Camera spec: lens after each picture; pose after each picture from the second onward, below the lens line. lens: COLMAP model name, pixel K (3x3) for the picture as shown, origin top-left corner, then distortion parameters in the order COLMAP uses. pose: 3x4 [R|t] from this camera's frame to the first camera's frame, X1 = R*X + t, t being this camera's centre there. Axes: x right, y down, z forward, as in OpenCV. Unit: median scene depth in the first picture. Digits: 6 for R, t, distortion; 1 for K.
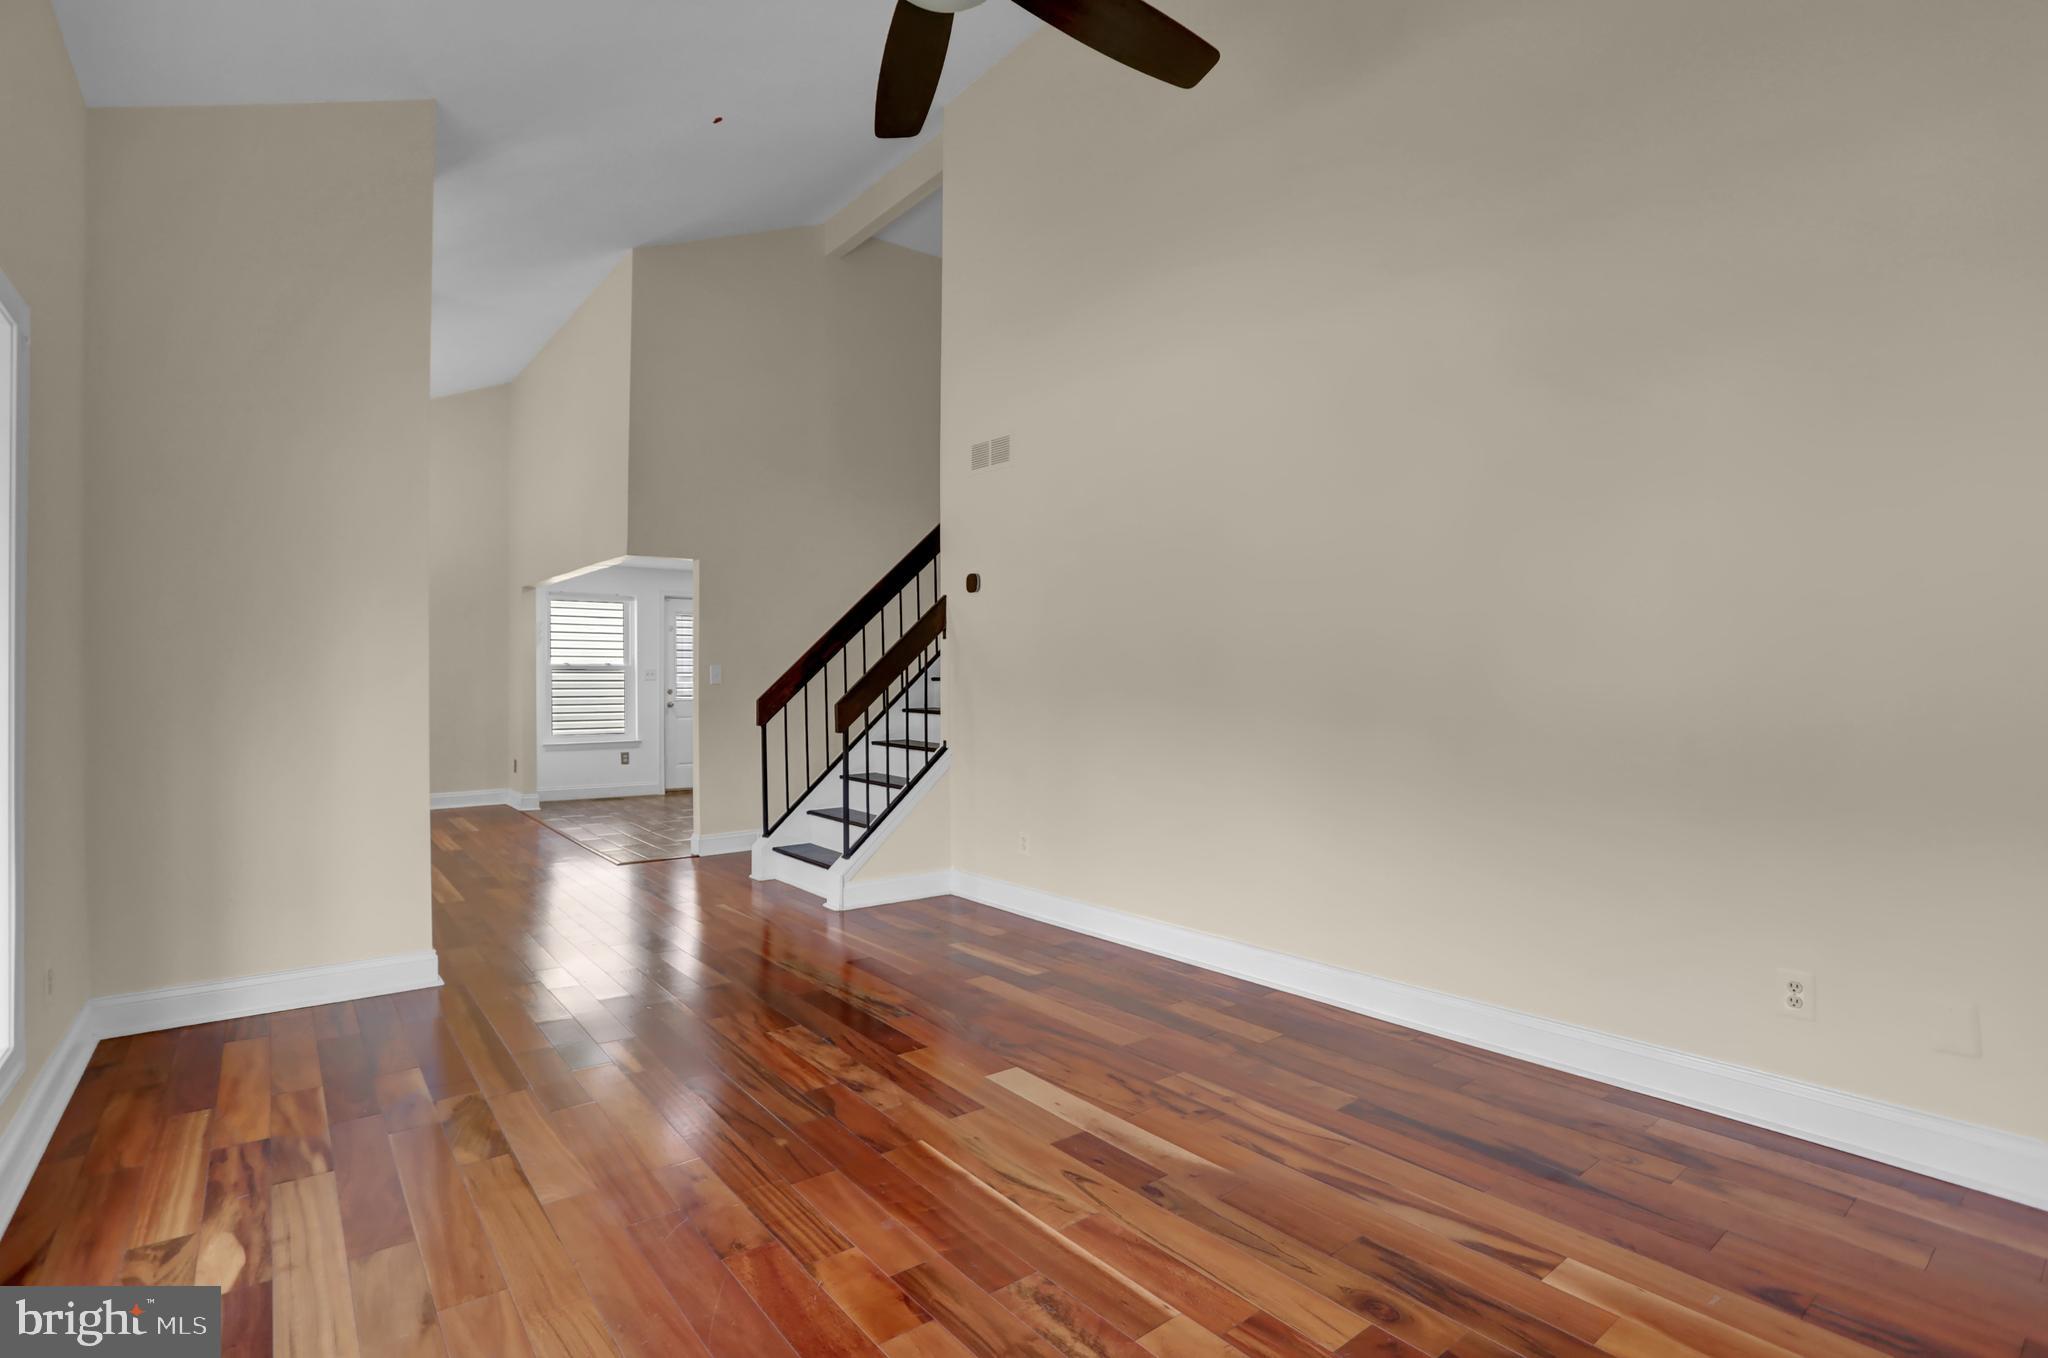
lens RADIAL K [[991.2, 0, 1055.6], [0, 991.2, 672.7], [0, 0, 1]] dist [-0.066657, 0.028219]
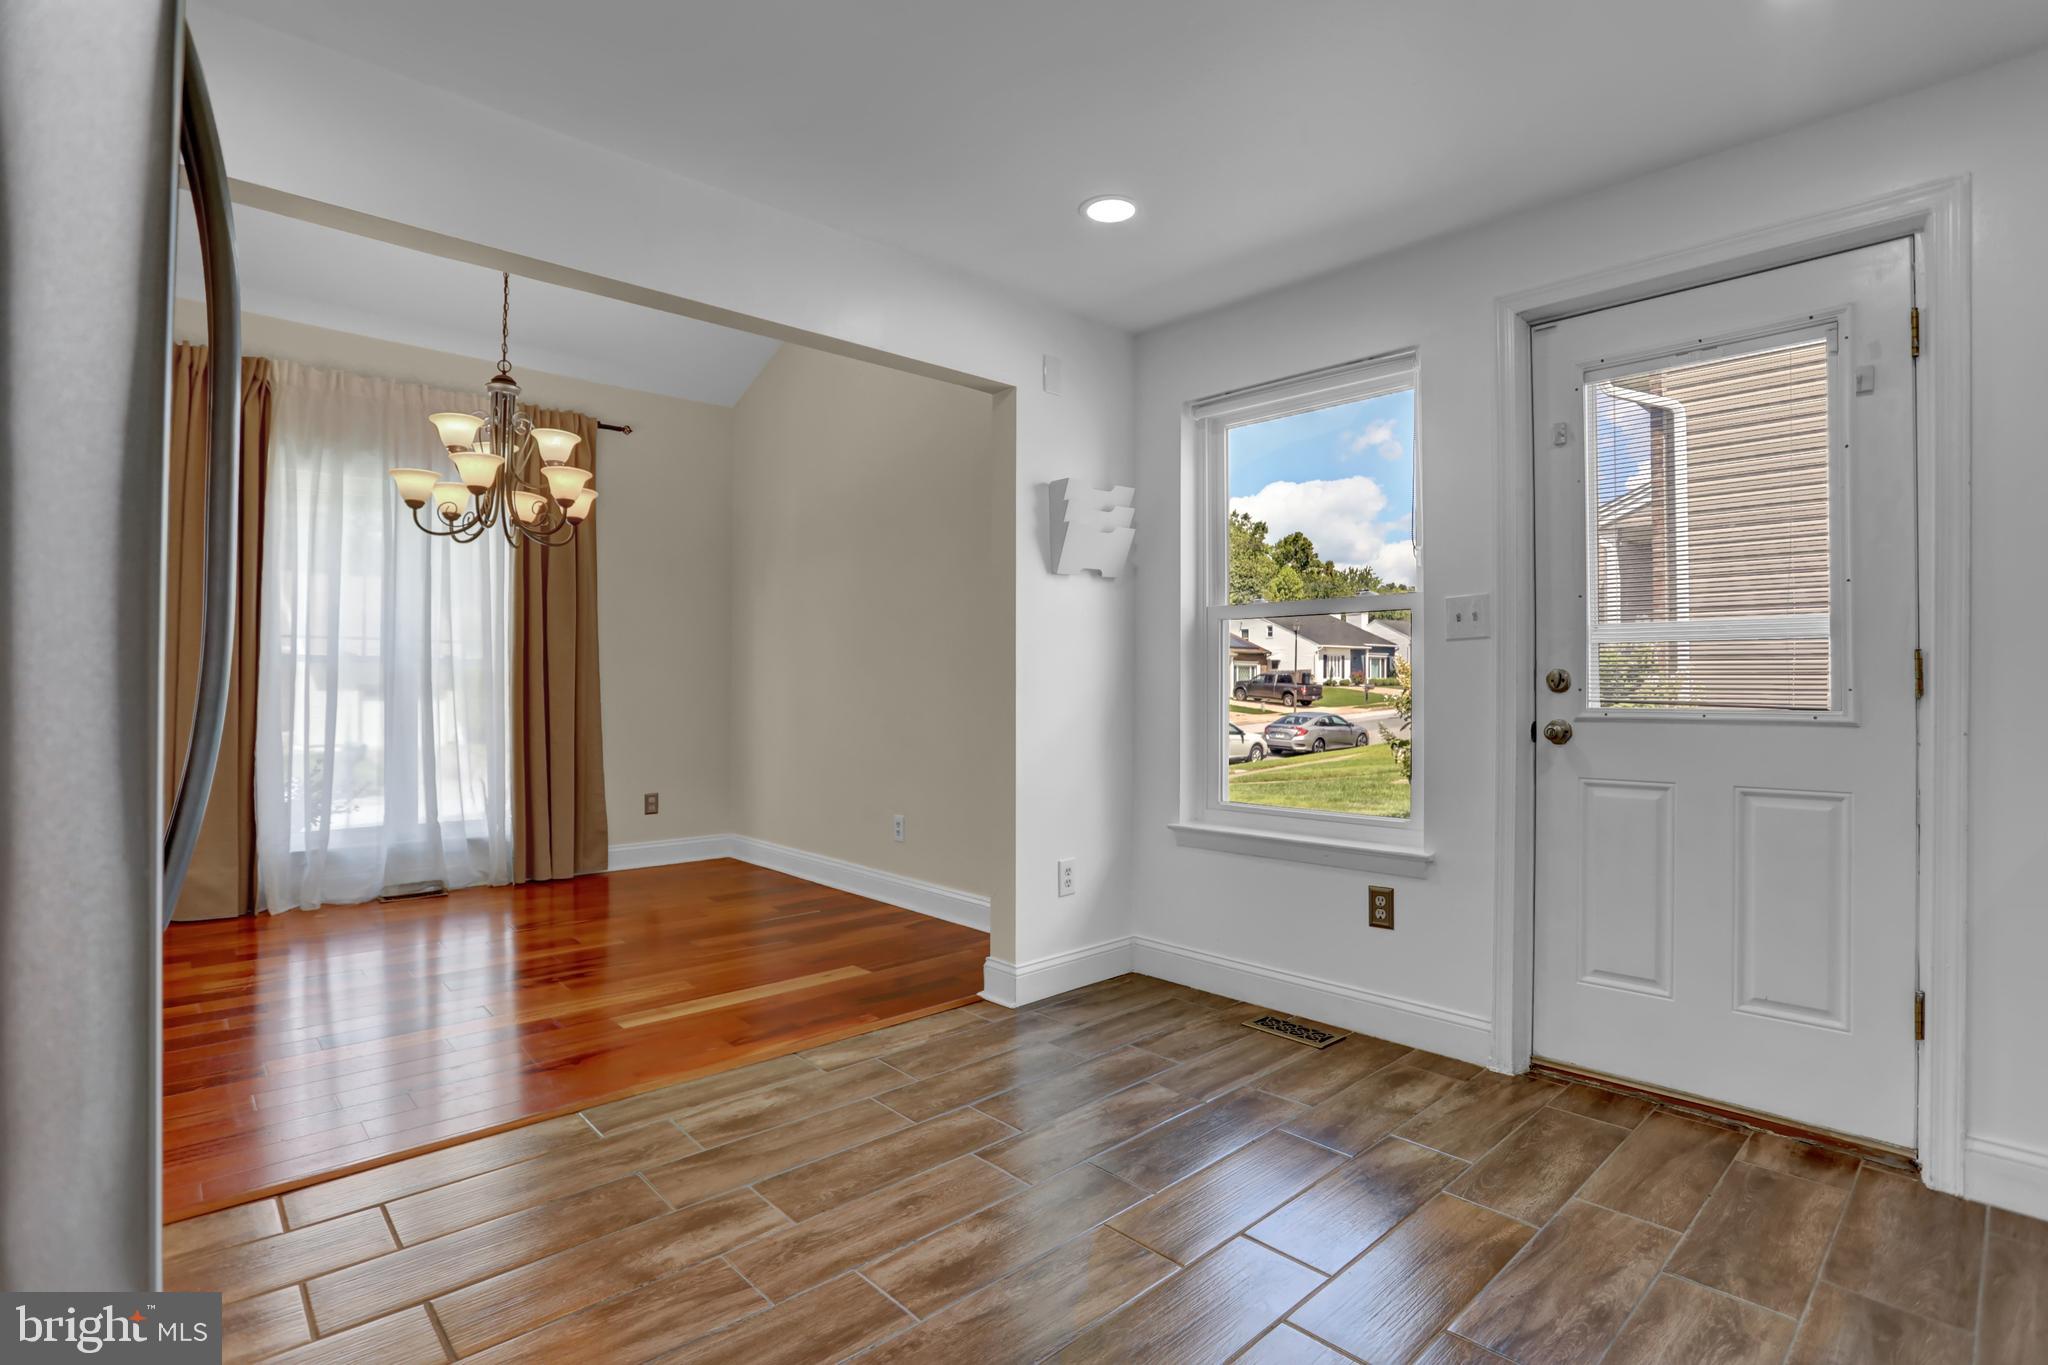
lens RADIAL K [[986.7, 0, 1024.0], [0, 986.7, 682.5], [0, 0, 1]] dist [-0.073458, 0.026591]
pose [[0.054154, -0.004049, -0.998524, -0.526460], [0.000113, 0.999992, -0.004049, 0.072173], [0.998533, 0.000106, 0.054154, 3.002608]]
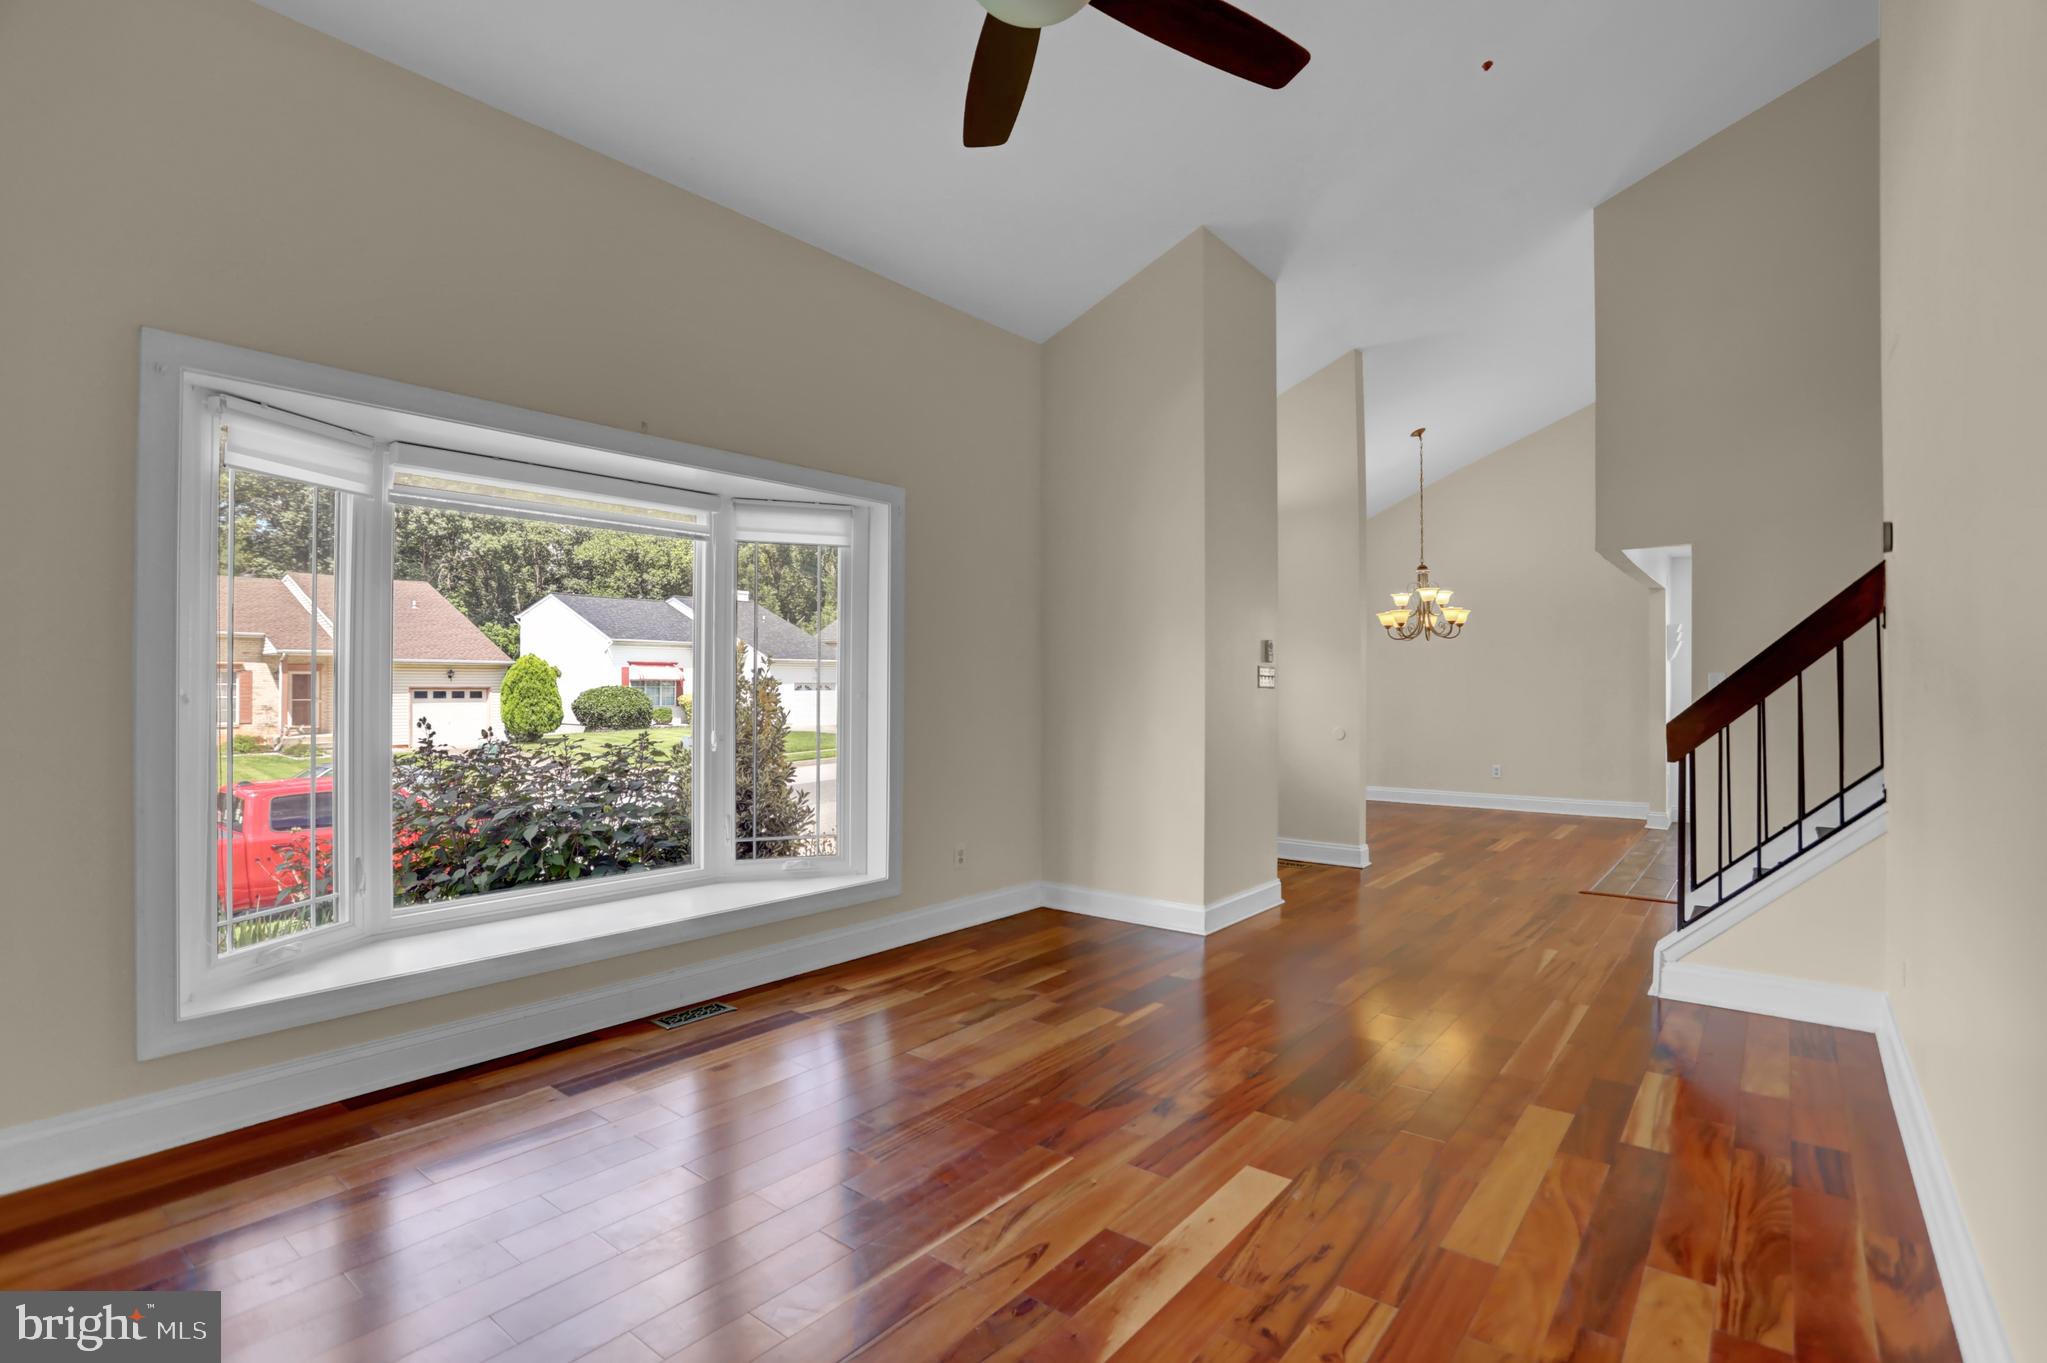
lens RADIAL K [[1000.6, 0, 1029.9], [0, 1000.6, 682.0], [0, 0, 1]] dist [-0.074338, 0.038018]
pose [[0.213185, -0.002324, -0.977009, 0.731941], [-0.002189, 0.999994, -0.002856, 0.002203], [0.977009, 0.002748, 0.213178, 0.661221]]
